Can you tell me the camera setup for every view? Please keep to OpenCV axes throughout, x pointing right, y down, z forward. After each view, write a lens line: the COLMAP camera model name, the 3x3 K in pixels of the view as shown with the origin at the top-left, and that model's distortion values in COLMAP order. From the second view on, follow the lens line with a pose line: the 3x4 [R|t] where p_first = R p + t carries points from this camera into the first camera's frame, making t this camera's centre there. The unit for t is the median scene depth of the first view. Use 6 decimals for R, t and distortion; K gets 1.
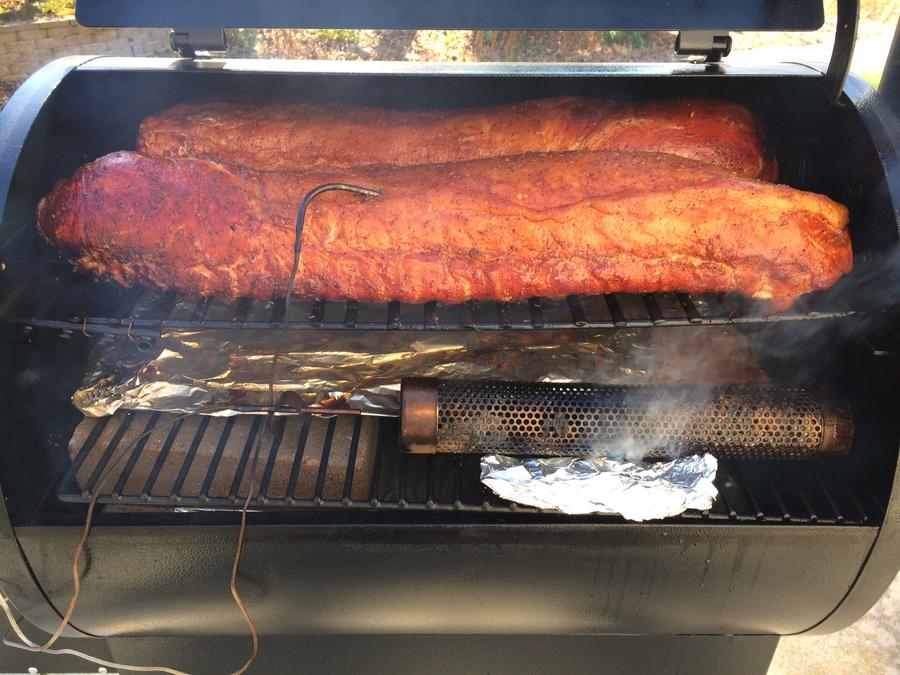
lens RADIAL K [[794.0, 0, 450.0], [0, 794.0, 337.5], [0, 0, 1]] dist [0.046642, -0.010276]
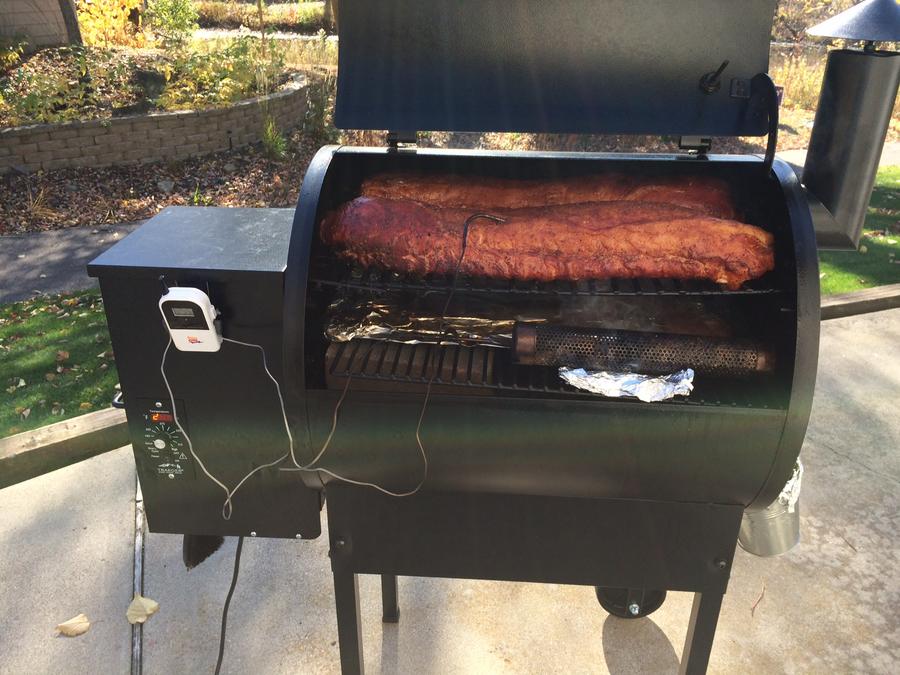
lens RADIAL K [[790.9, 0, 450.0], [0, 790.9, 337.5], [0, 0, 1]] dist [0.080927, 0.000402]
pose [[0.997206, 0.034278, -0.066373, -0.089175], [-0.041232, 0.993468, -0.106404, 0.288497], [0.062292, 0.108843, 0.992105, -0.789698]]
